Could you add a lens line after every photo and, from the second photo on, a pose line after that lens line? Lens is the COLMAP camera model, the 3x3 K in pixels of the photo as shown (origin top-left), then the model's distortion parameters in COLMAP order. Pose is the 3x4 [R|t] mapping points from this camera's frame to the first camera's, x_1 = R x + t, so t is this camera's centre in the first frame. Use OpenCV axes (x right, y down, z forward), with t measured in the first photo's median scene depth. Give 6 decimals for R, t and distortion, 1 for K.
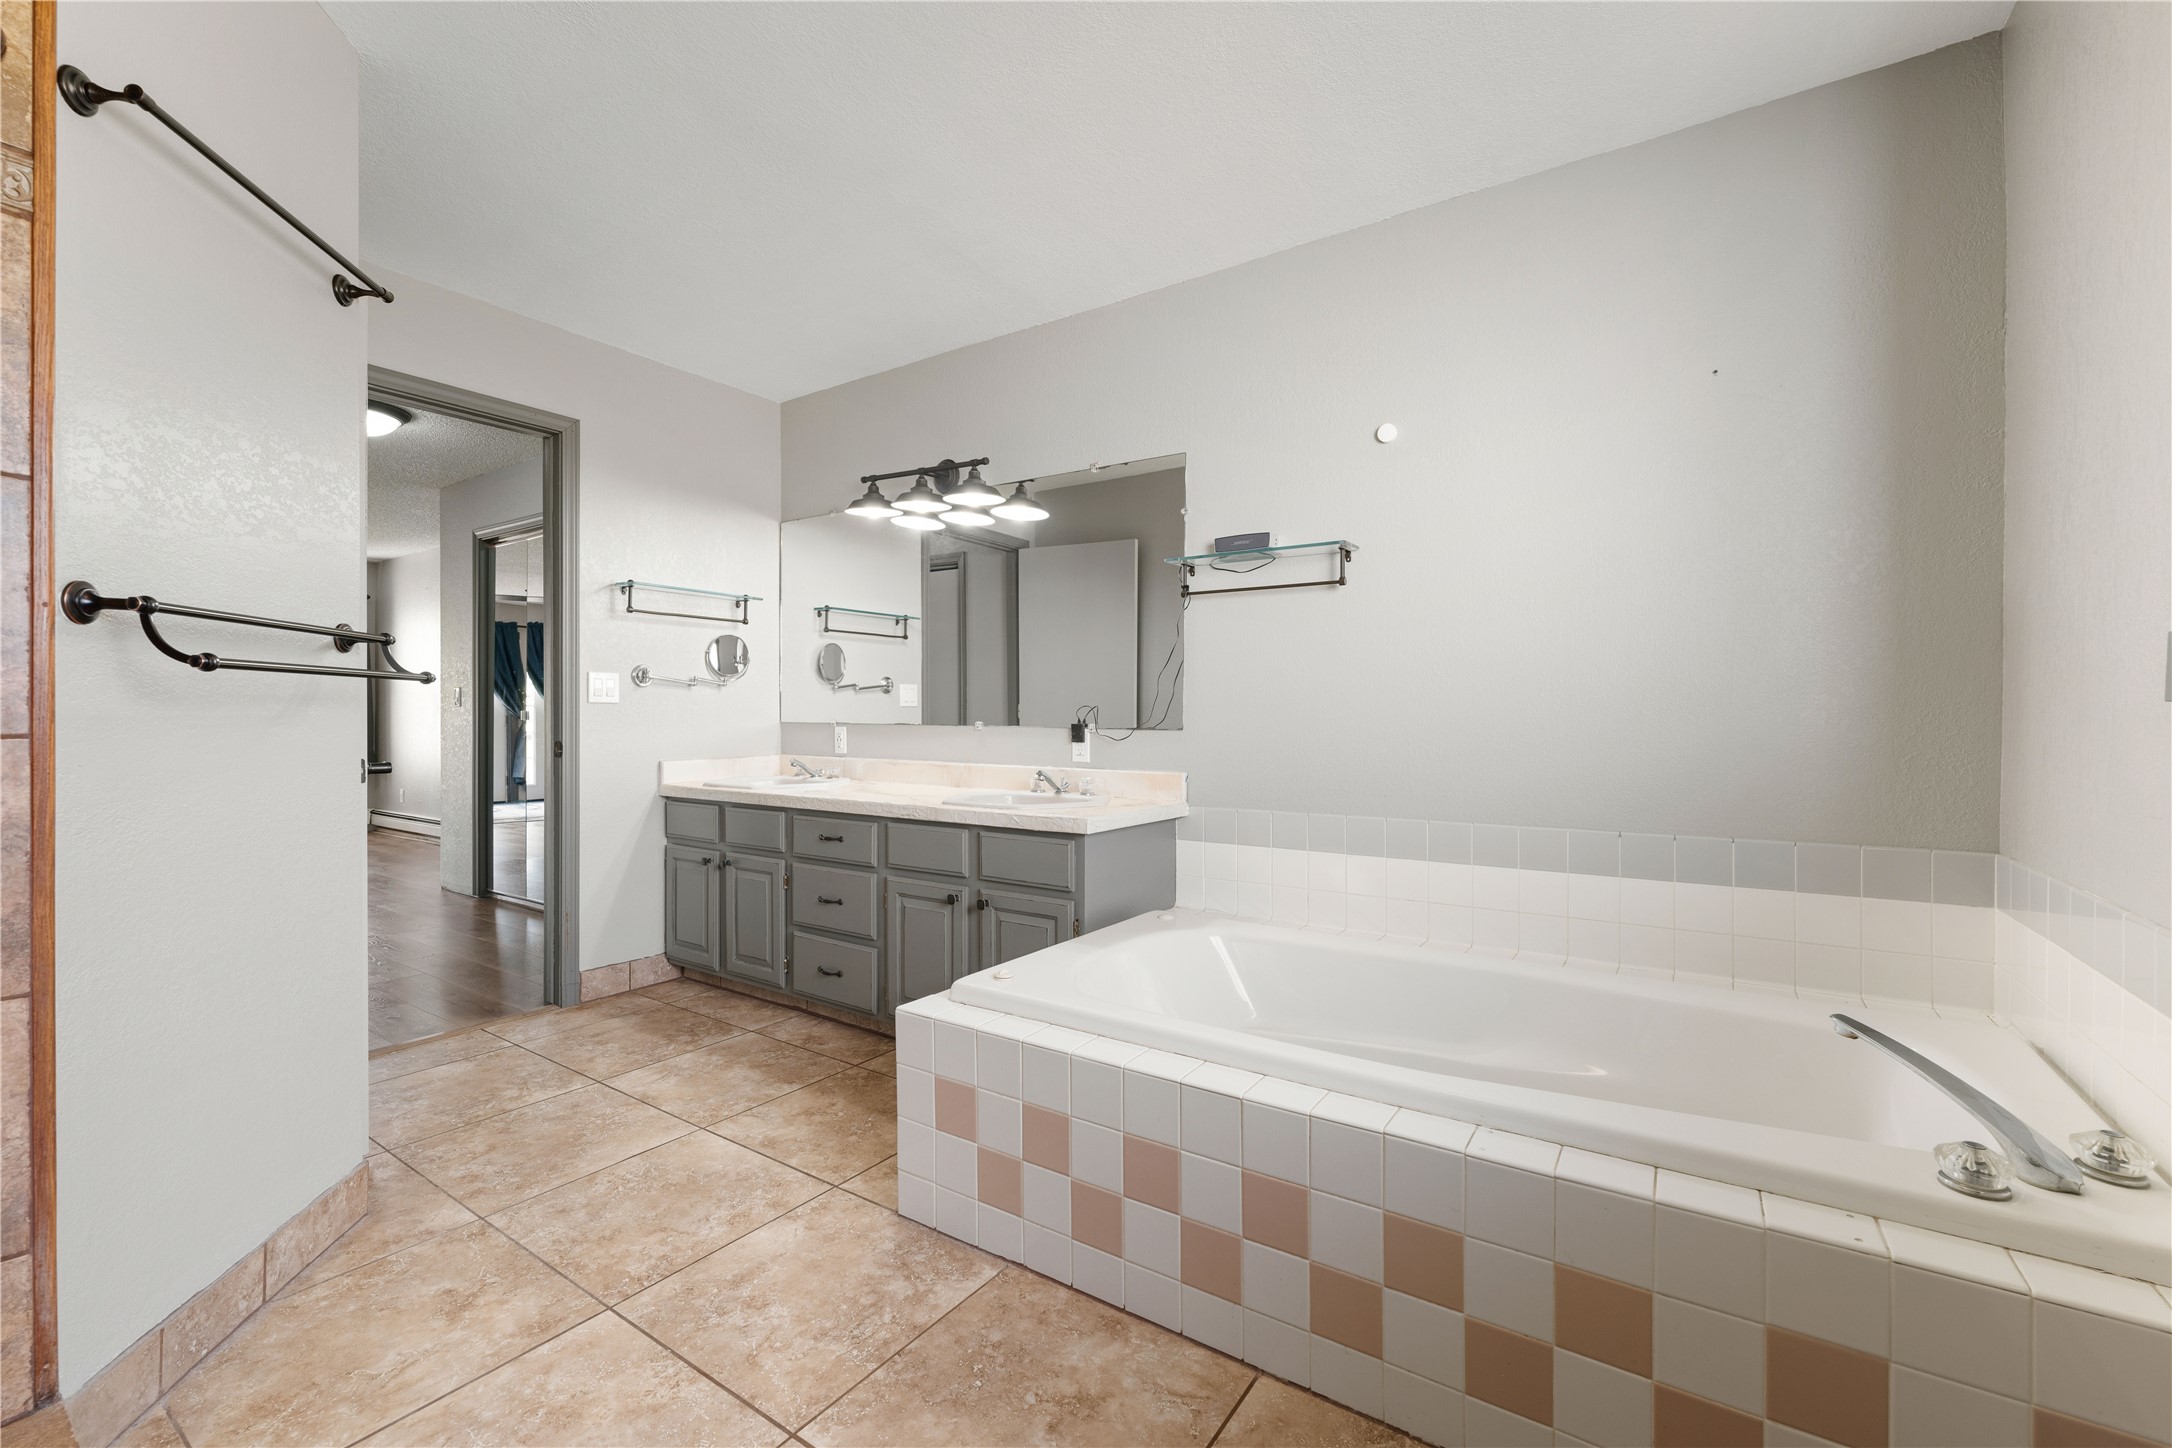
lens RADIAL K [[911.3, 0, 1086.0], [0, 911.3, 724.0], [0, 0, 1]] dist [0.000644, 0.000009]
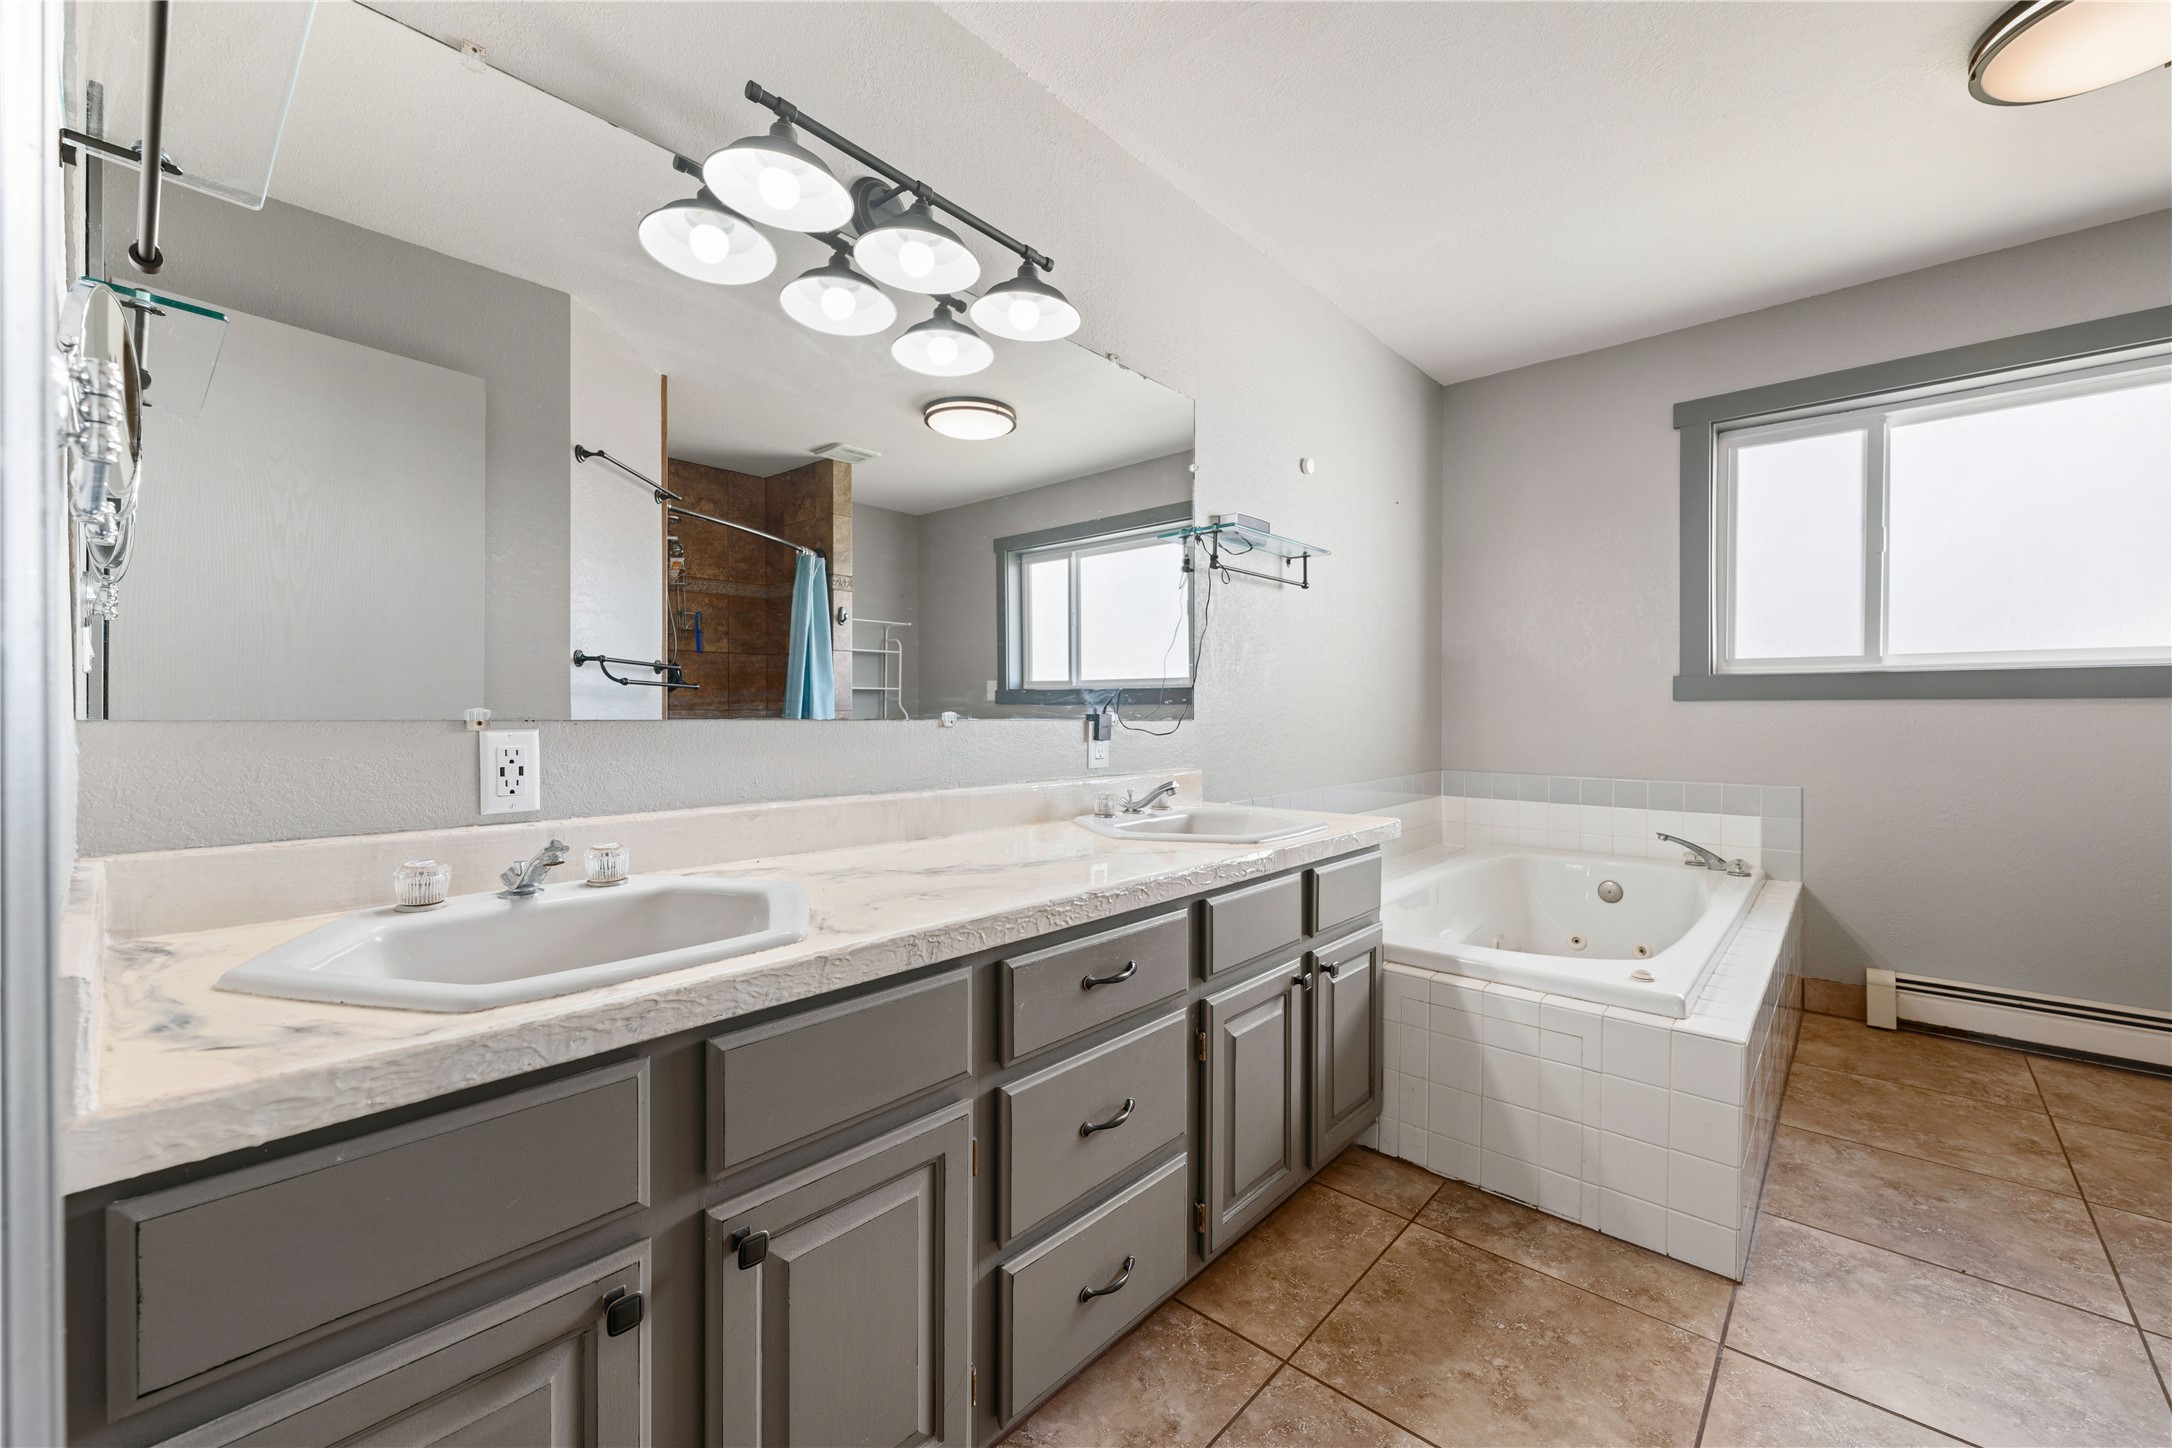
lens RADIAL K [[866.5, 0, 1082.9], [0, 866.5, 713.1], [0, 0, 1]] dist [-0.000121, 0.000688]
pose [[0.136350, -0.007333, 0.990634, -0.728967], [0.005037, 0.999965, 0.006709, -0.005603], [-0.990648, 0.004075, 0.136382, 0.997411]]
